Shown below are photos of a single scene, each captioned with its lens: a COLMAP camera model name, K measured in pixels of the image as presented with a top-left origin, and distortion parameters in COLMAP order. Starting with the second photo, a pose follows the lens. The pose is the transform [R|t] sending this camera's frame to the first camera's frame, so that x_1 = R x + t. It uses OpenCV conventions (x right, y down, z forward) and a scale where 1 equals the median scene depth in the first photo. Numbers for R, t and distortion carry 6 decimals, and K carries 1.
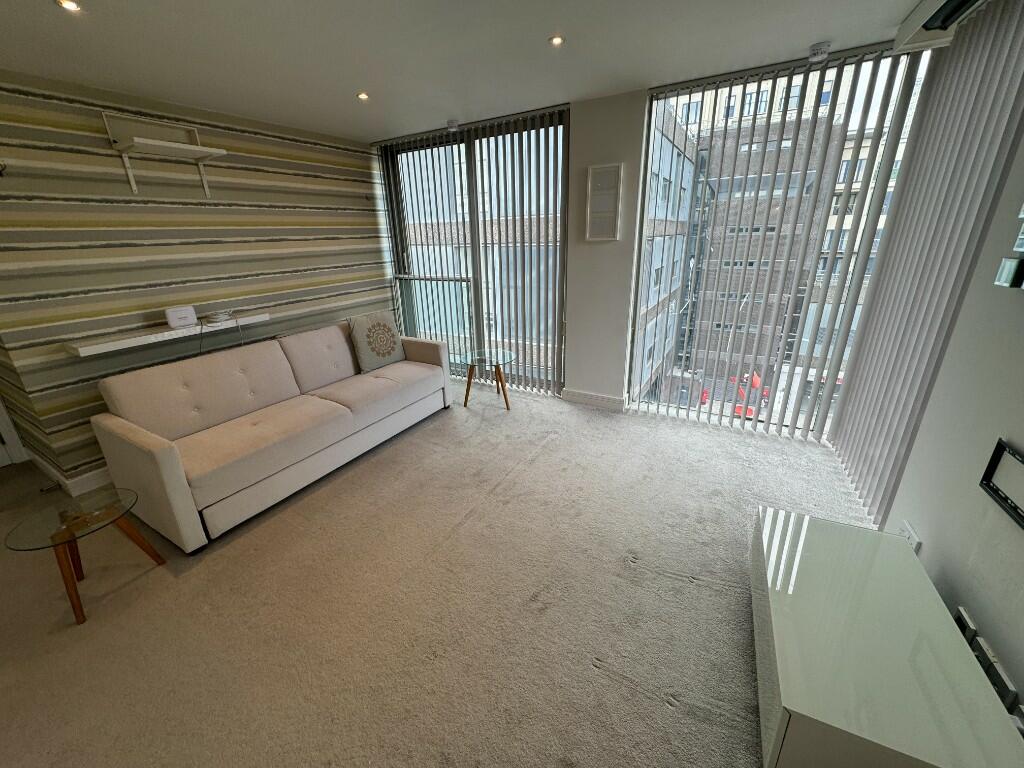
lens RADIAL K [[405.2, 0, 512.0], [0, 405.2, 384.0], [0, 0, 1]] dist [-0.000033, 0.000075]
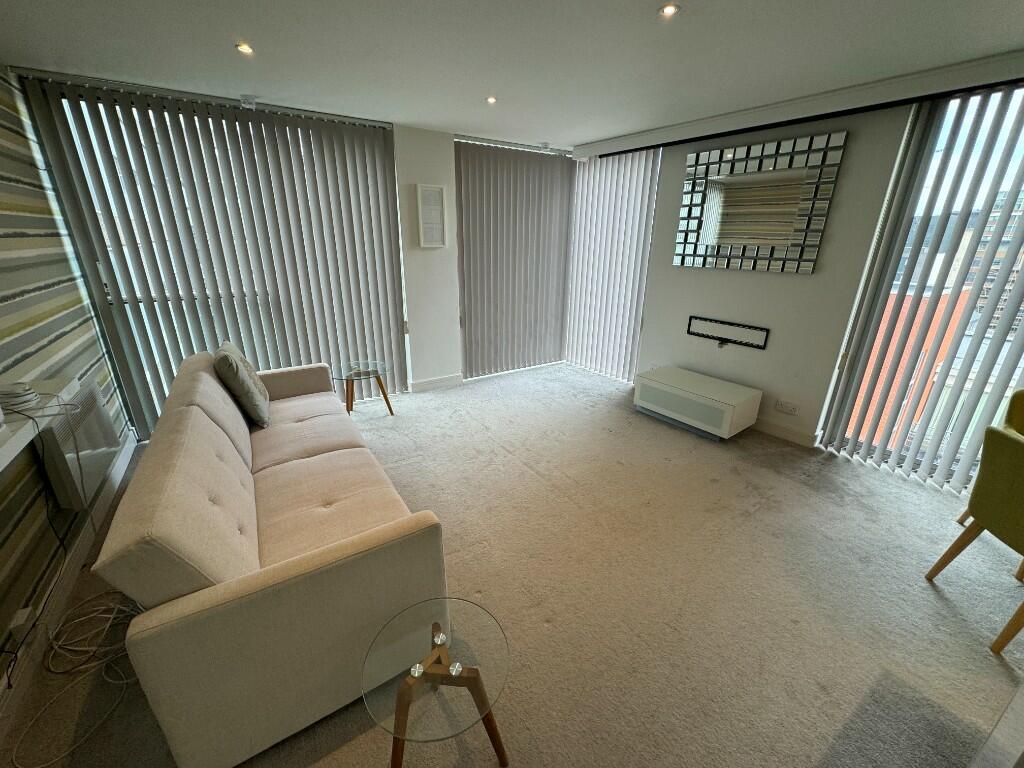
lens RADIAL K [[406.5, 0, 512.6], [0, 406.5, 381.3], [0, 0, 1]] dist [-0.000765, 0.000041]
pose [[0.444364, -0.267257, 0.855052, -0.828723], [0.289890, 0.946007, 0.145033, -0.086045], [-0.847646, 0.183424, 0.497847, 0.280929]]
